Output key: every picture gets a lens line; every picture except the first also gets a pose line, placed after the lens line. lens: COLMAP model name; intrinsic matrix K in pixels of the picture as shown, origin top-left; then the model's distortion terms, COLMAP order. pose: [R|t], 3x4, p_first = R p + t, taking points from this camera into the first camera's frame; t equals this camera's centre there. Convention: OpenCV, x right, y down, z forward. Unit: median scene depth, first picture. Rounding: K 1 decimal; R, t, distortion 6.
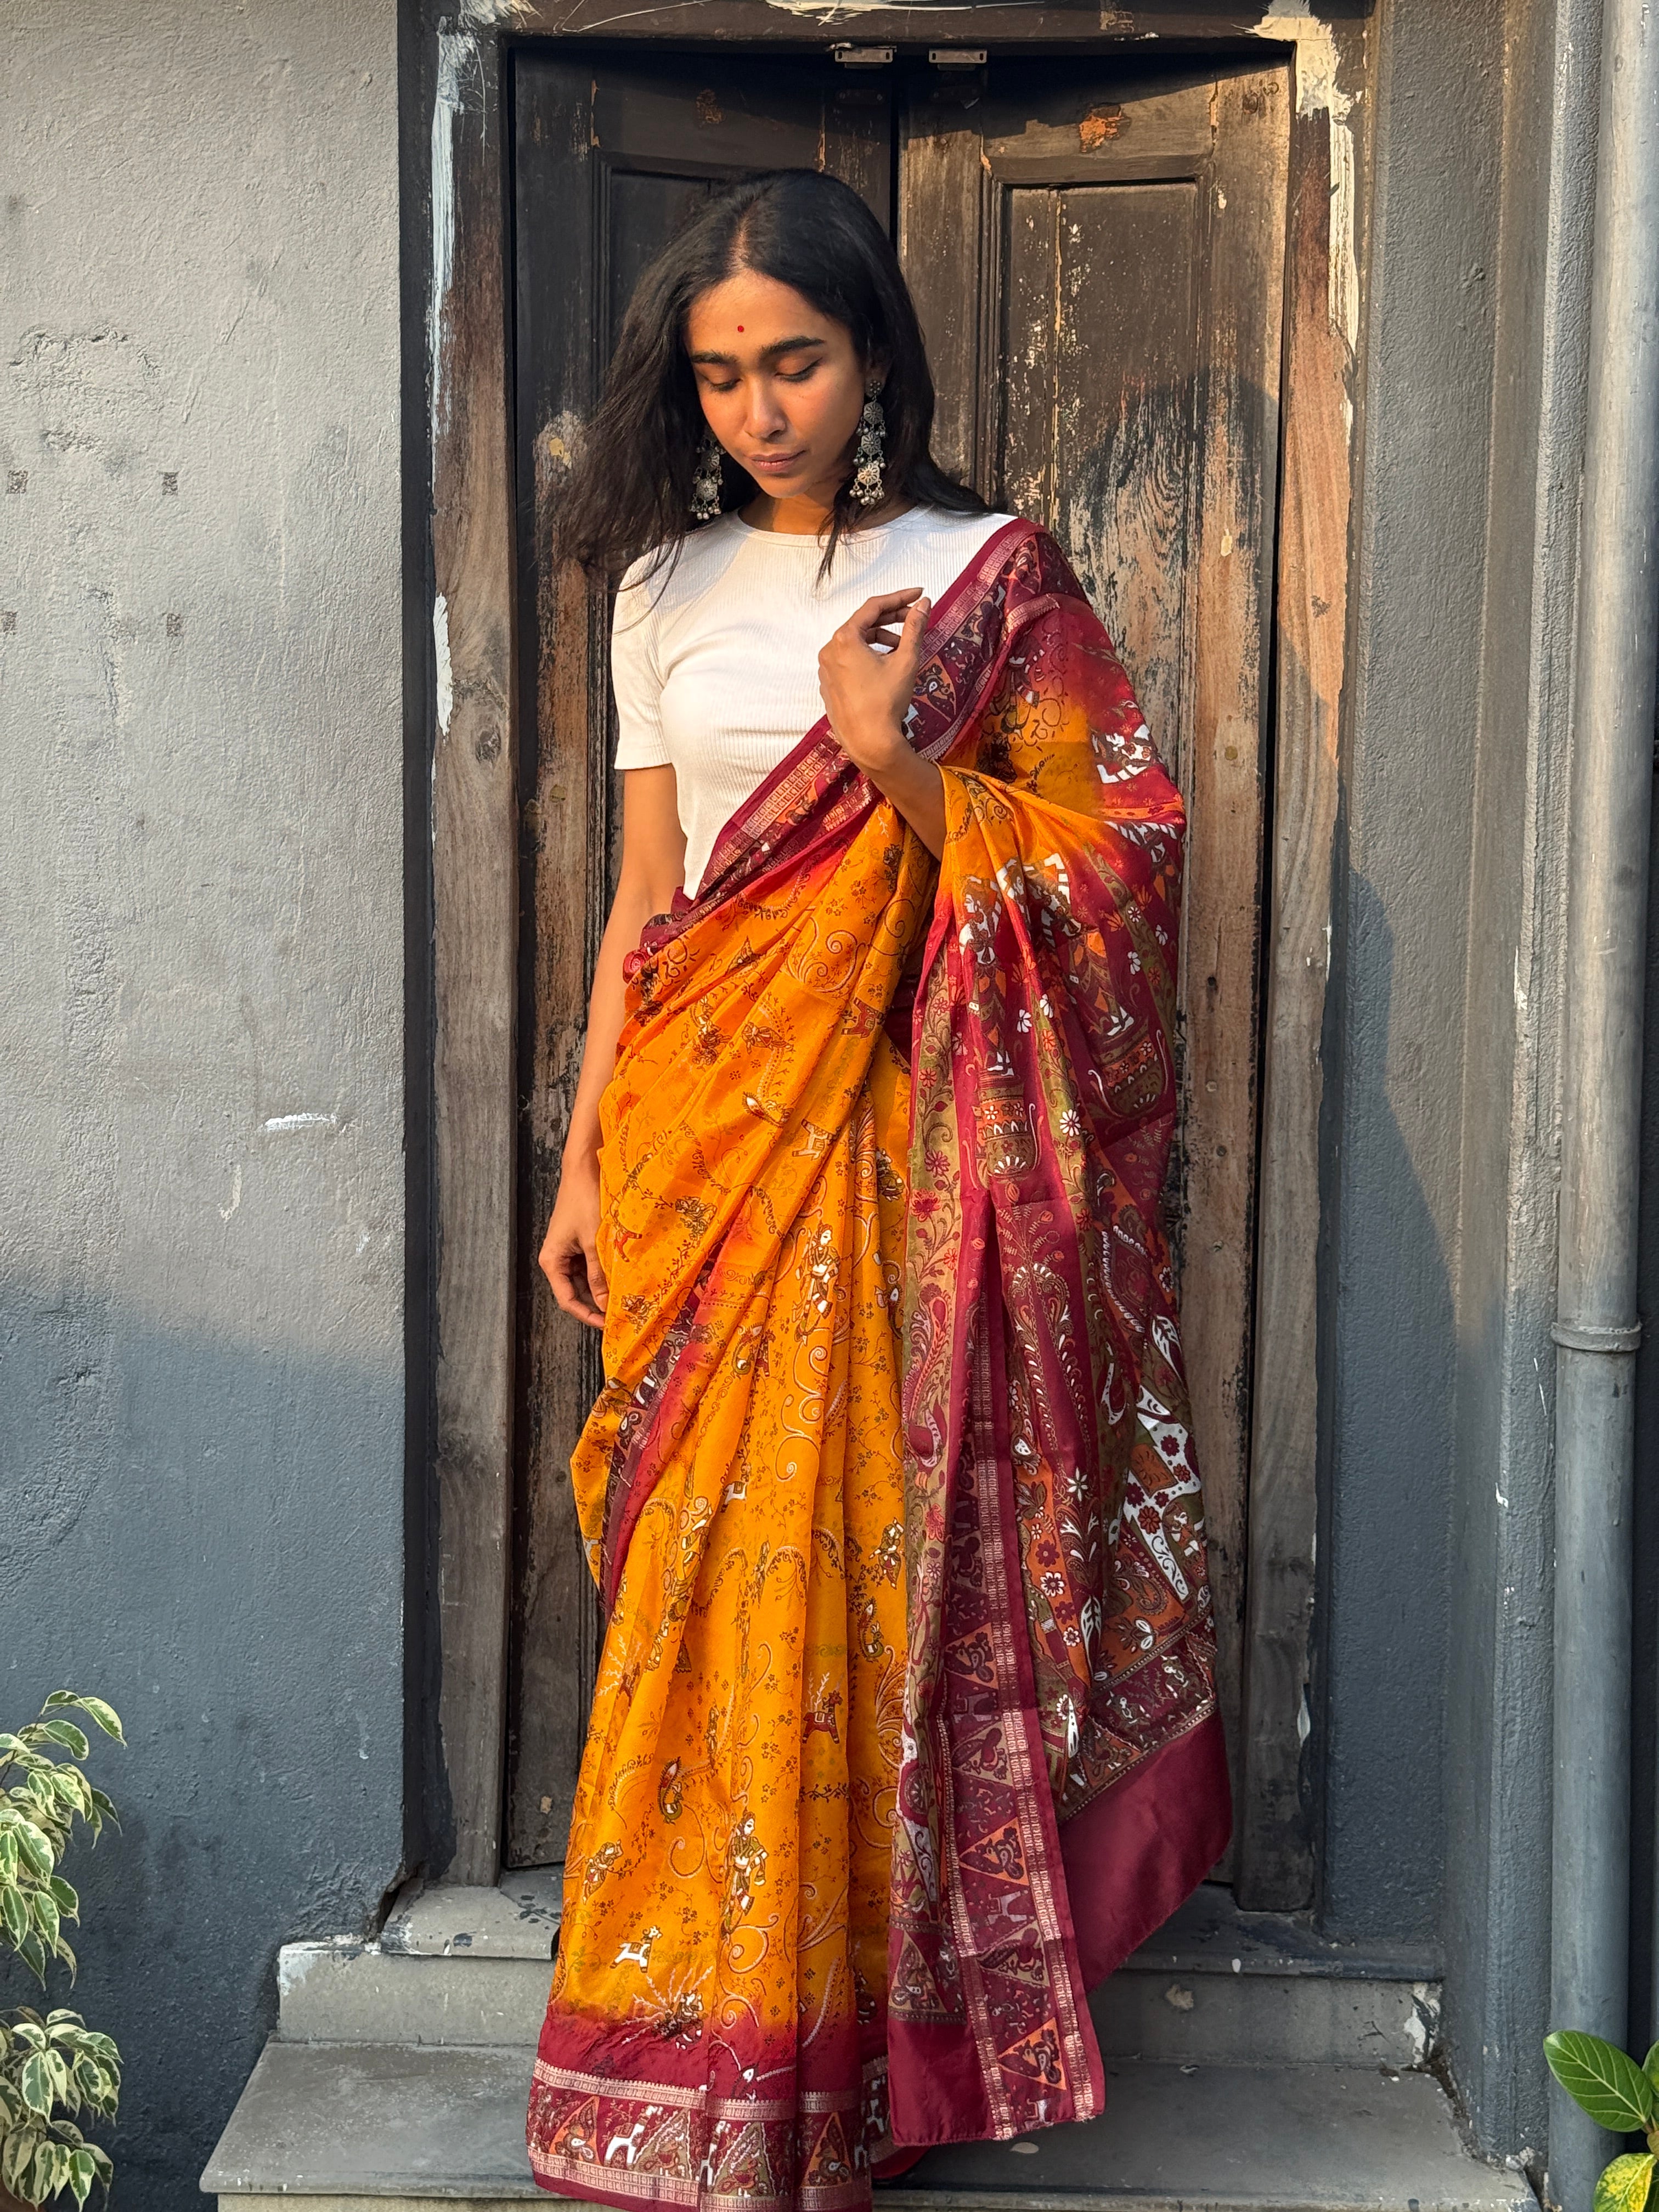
lens RADIAL K [[3221.0, 0, 815.8], [0, 3221.0, 1119.2], [0, 0, 1]] dist [0.208494, -0.303829]
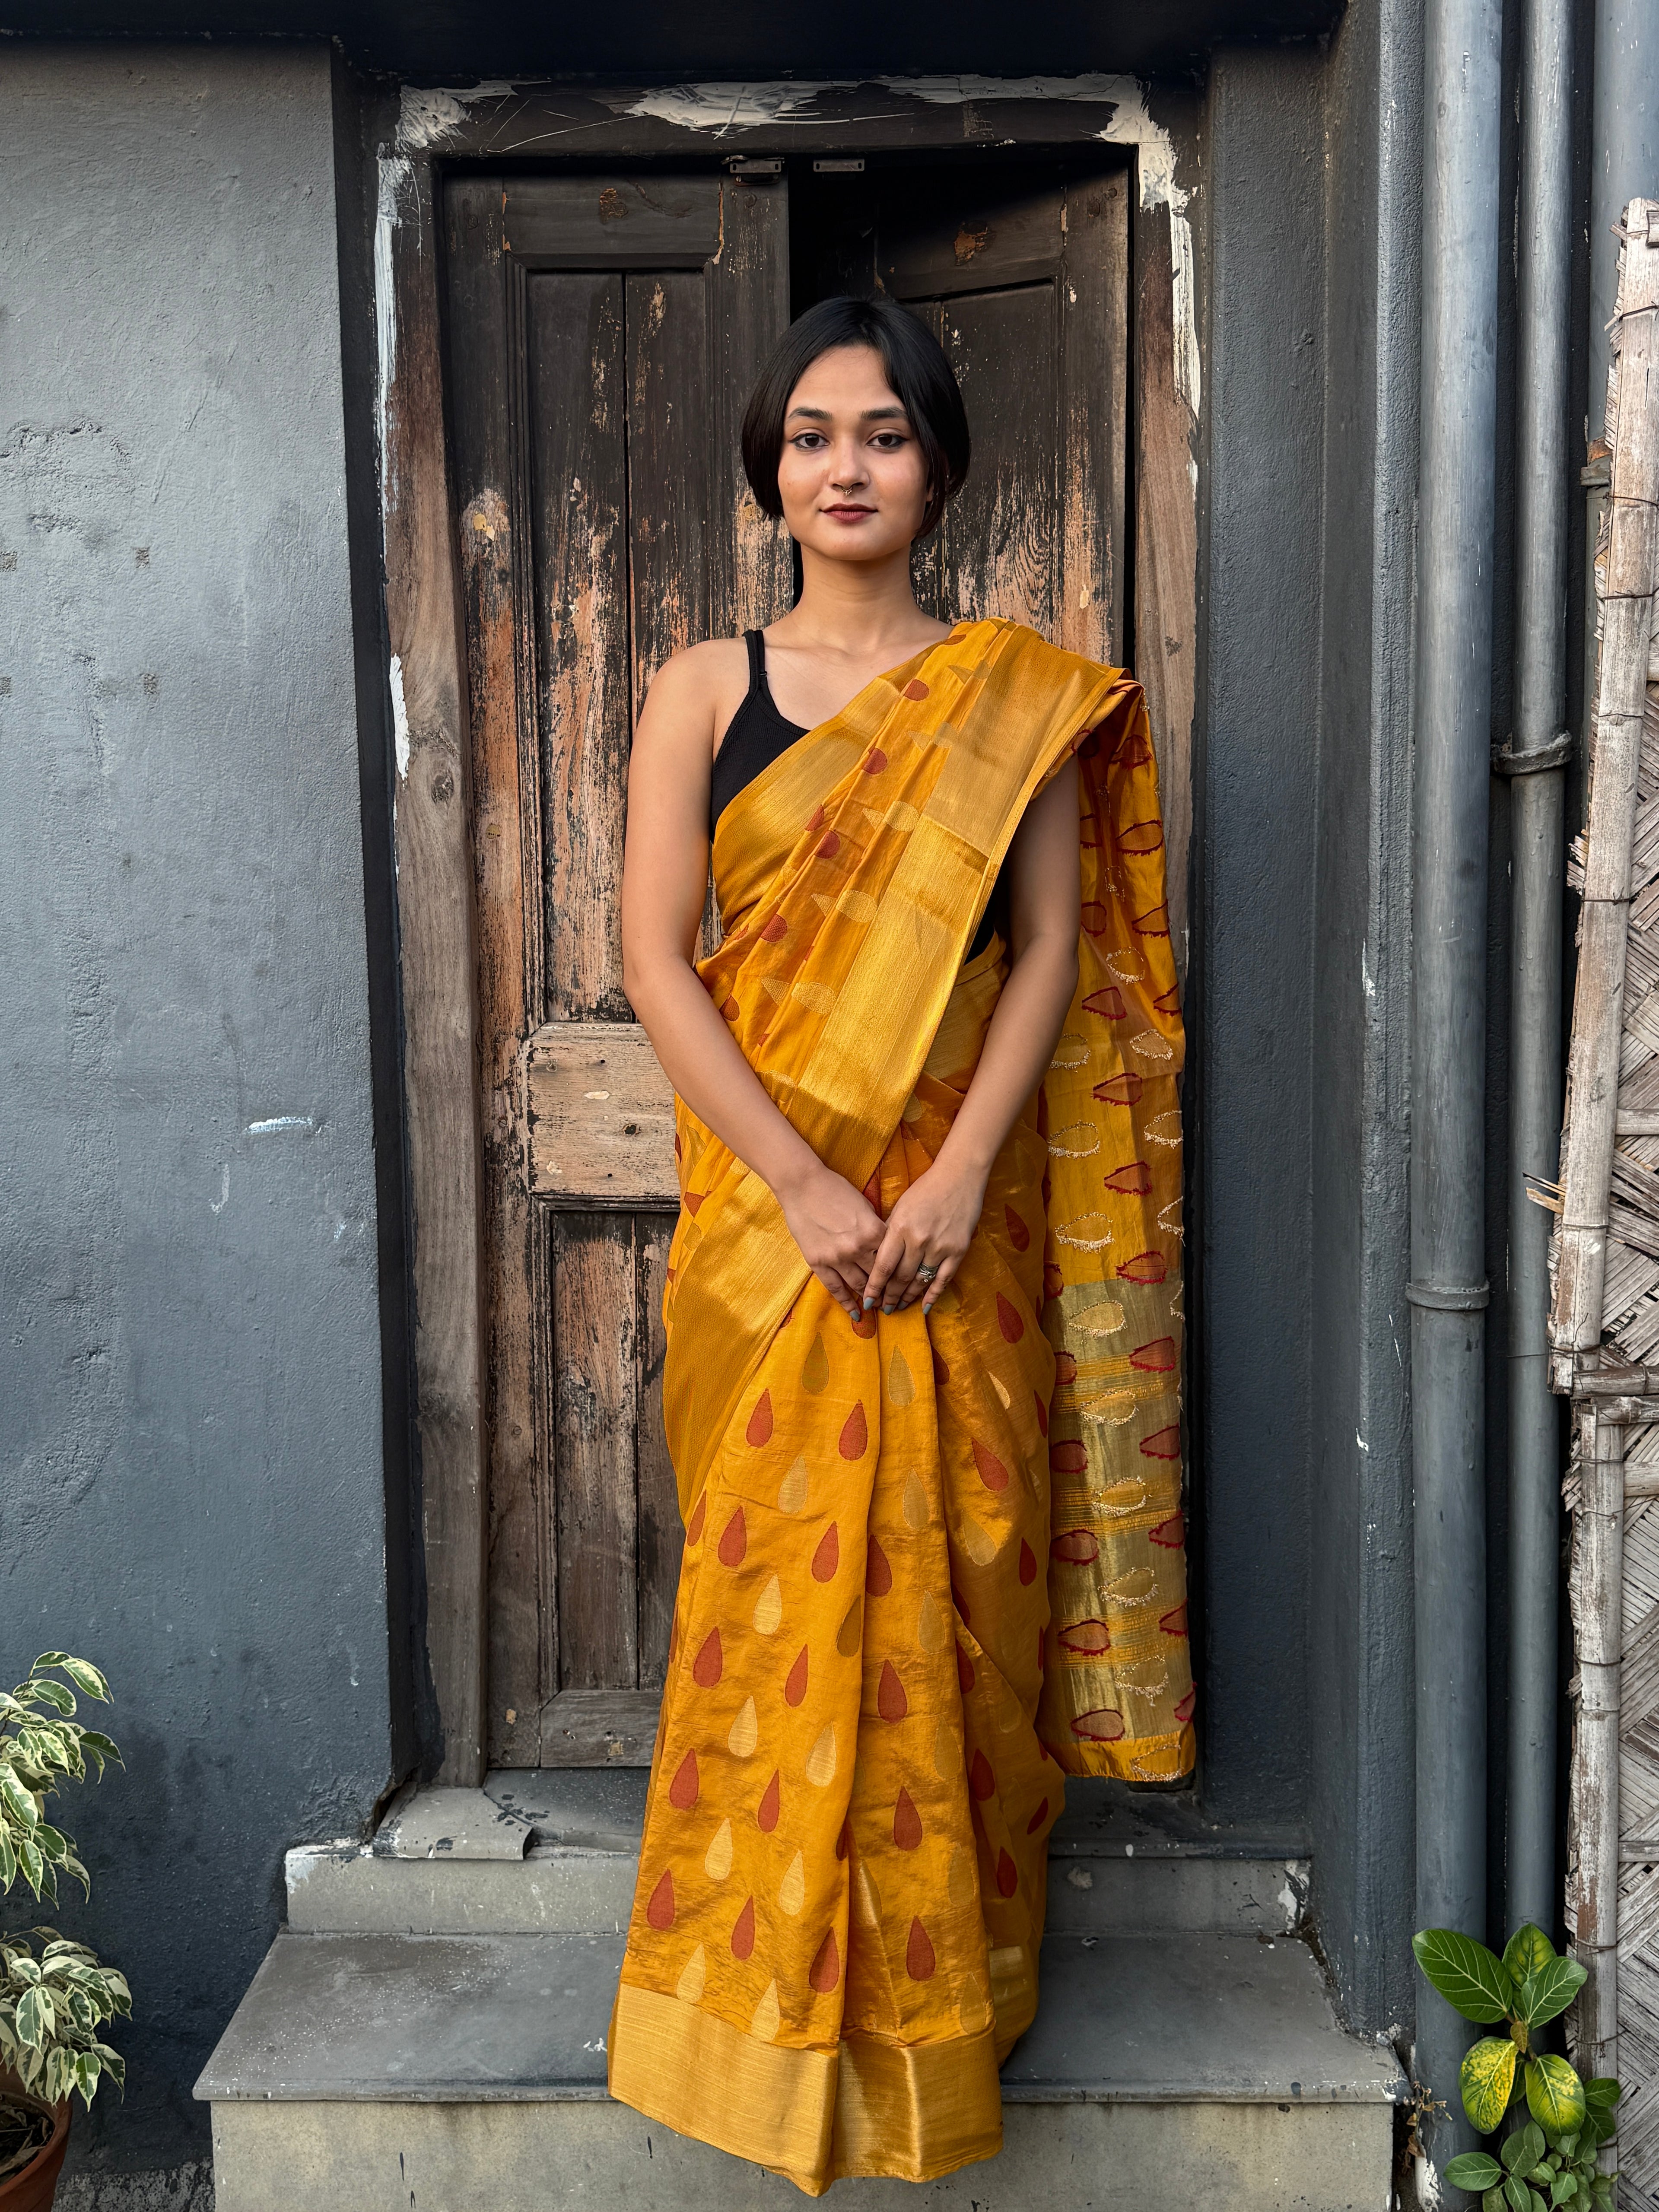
lens RADIAL K [[2089.8, 0, 821.2], [0, 2089.8, 1094.5], [0, 0, 1]] dist [0.202776, -0.435539]
pose [[0.999679, -0.025198, -0.002606, 0.031102], [0.025198, 0.999682, -0.000082, -0.004879], [0.002607, 0.000017, 0.999997, 0.265862]]
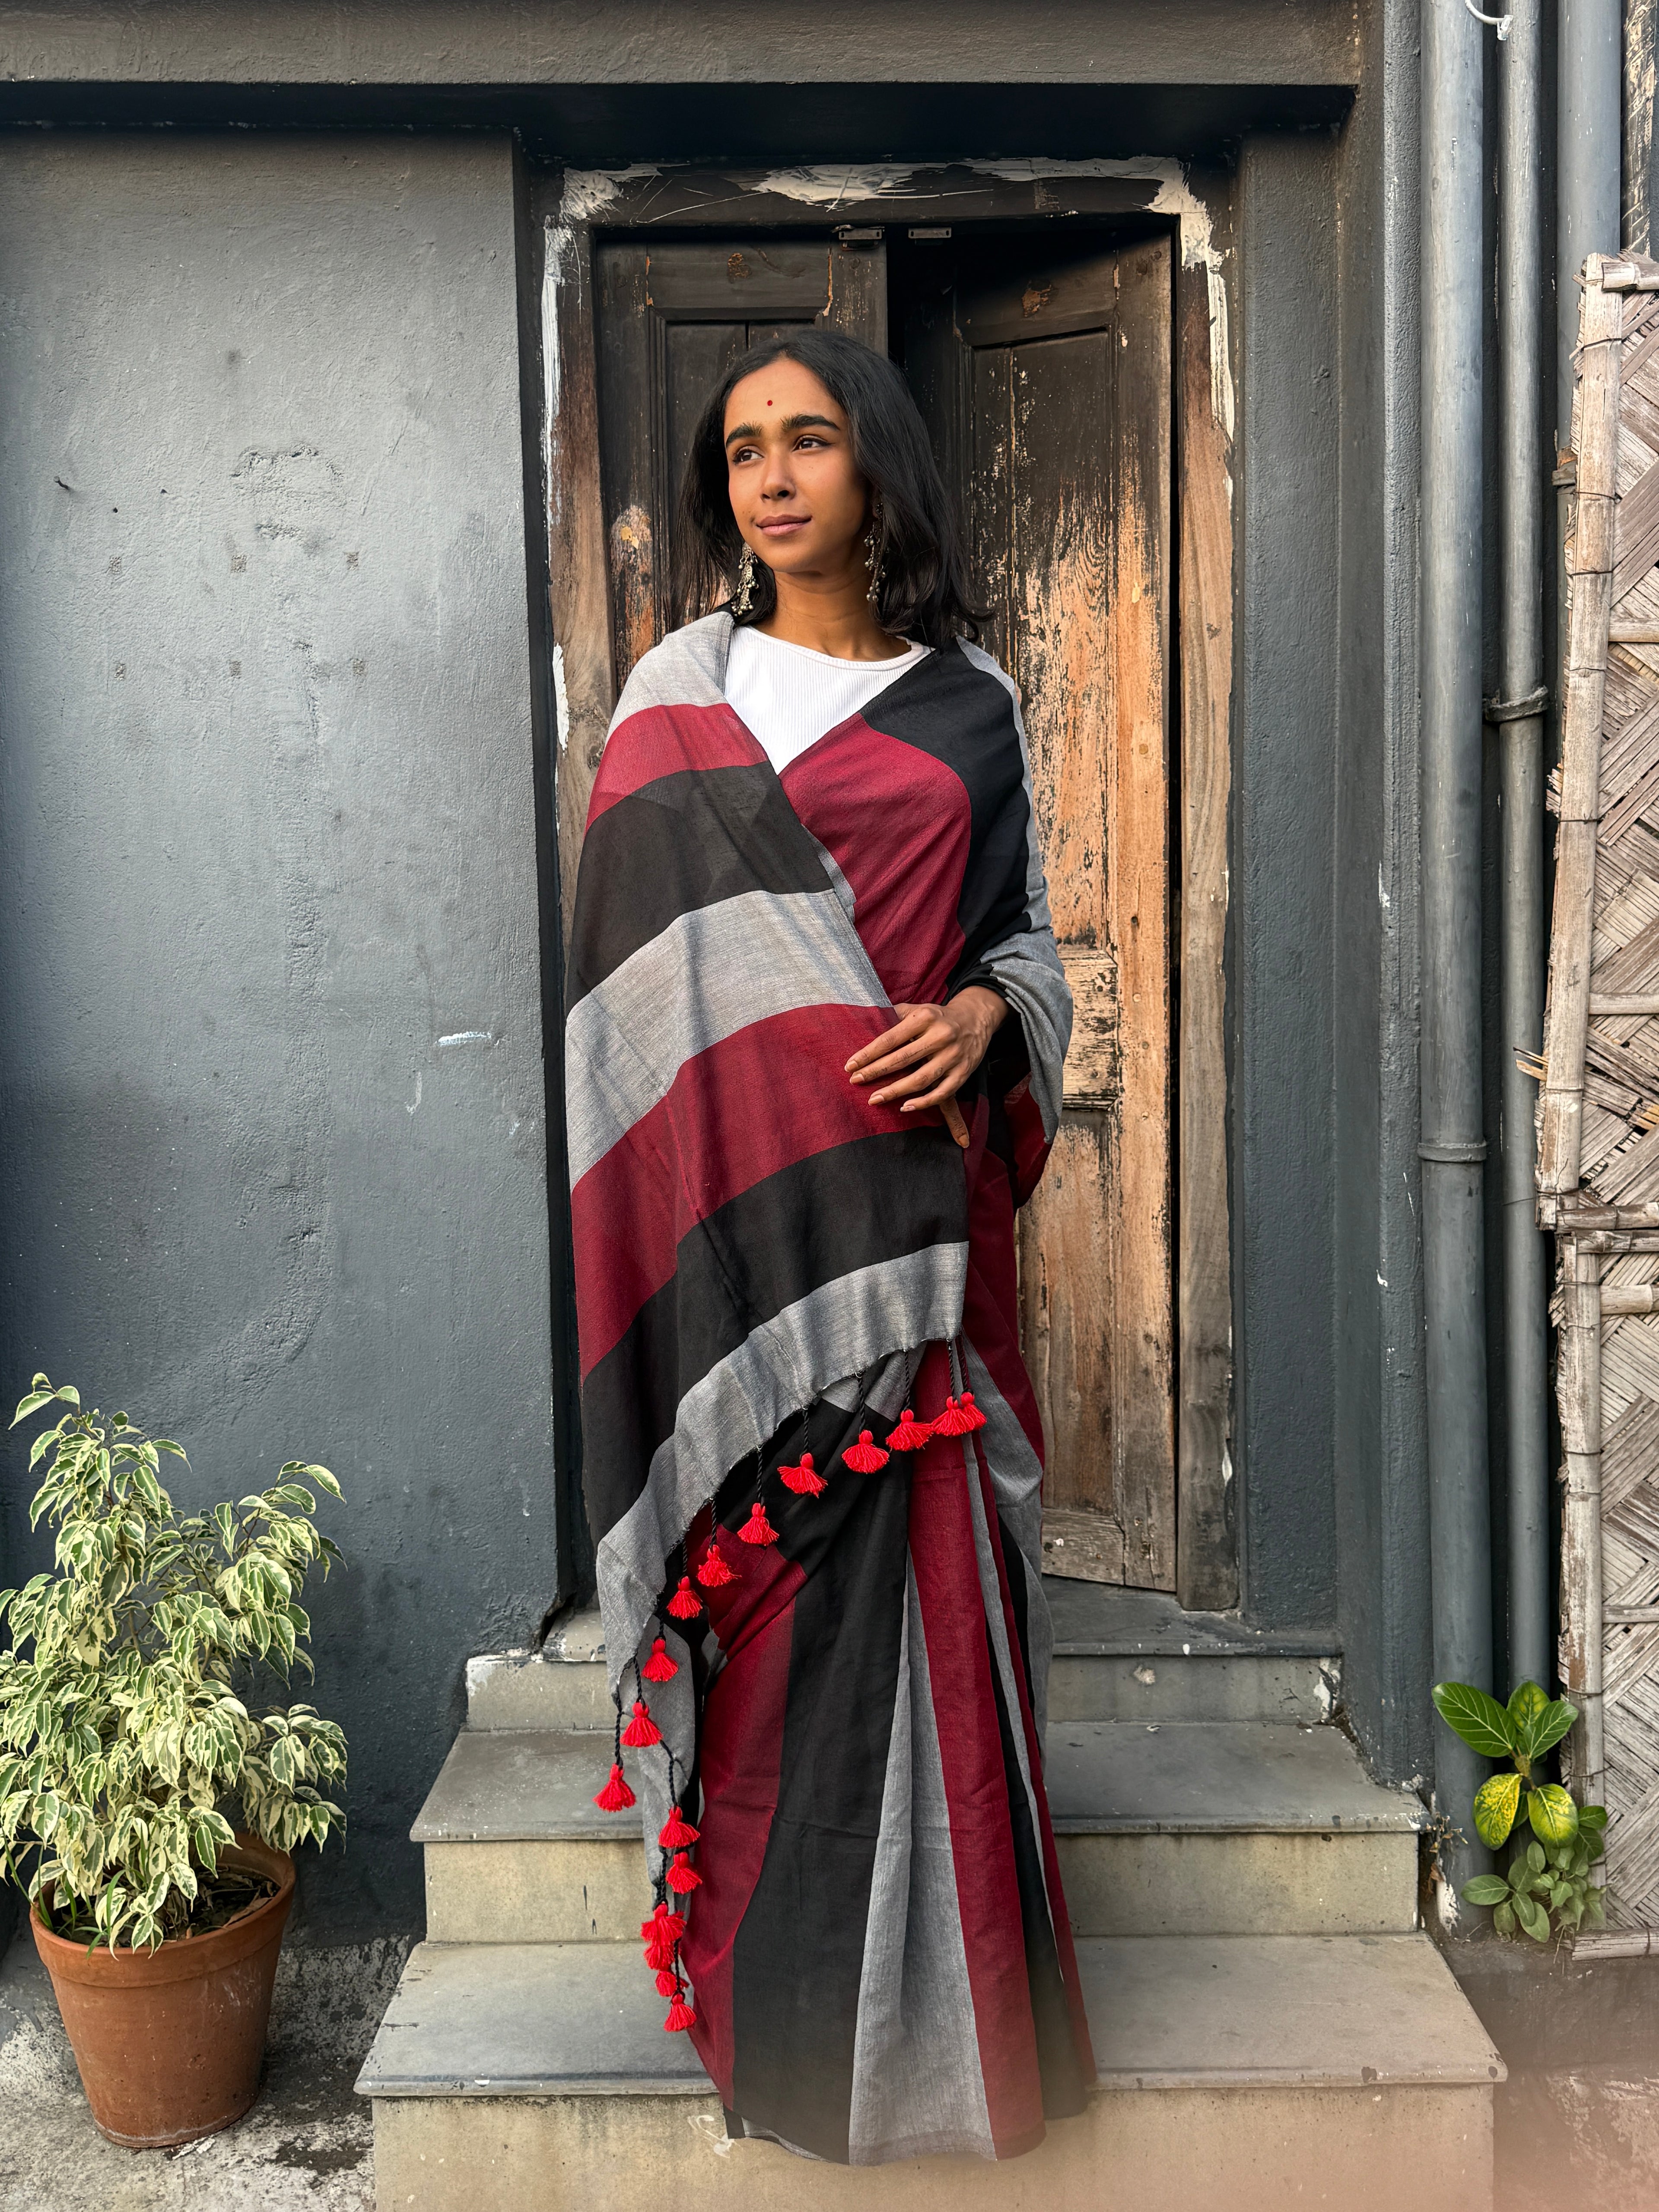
lens RADIAL K [[2093.2, 0, 826.4], [0, 2093.2, 1107.9], [0, 0, 1]] dist [0.225809, -0.507505]
pose [[0.999465, -0.031984, 0.006779, -0.016750], [0.032167, 0.999070, -0.028728, 0.059488], [-0.005853, 0.028931, 0.999564, 0.130177]]
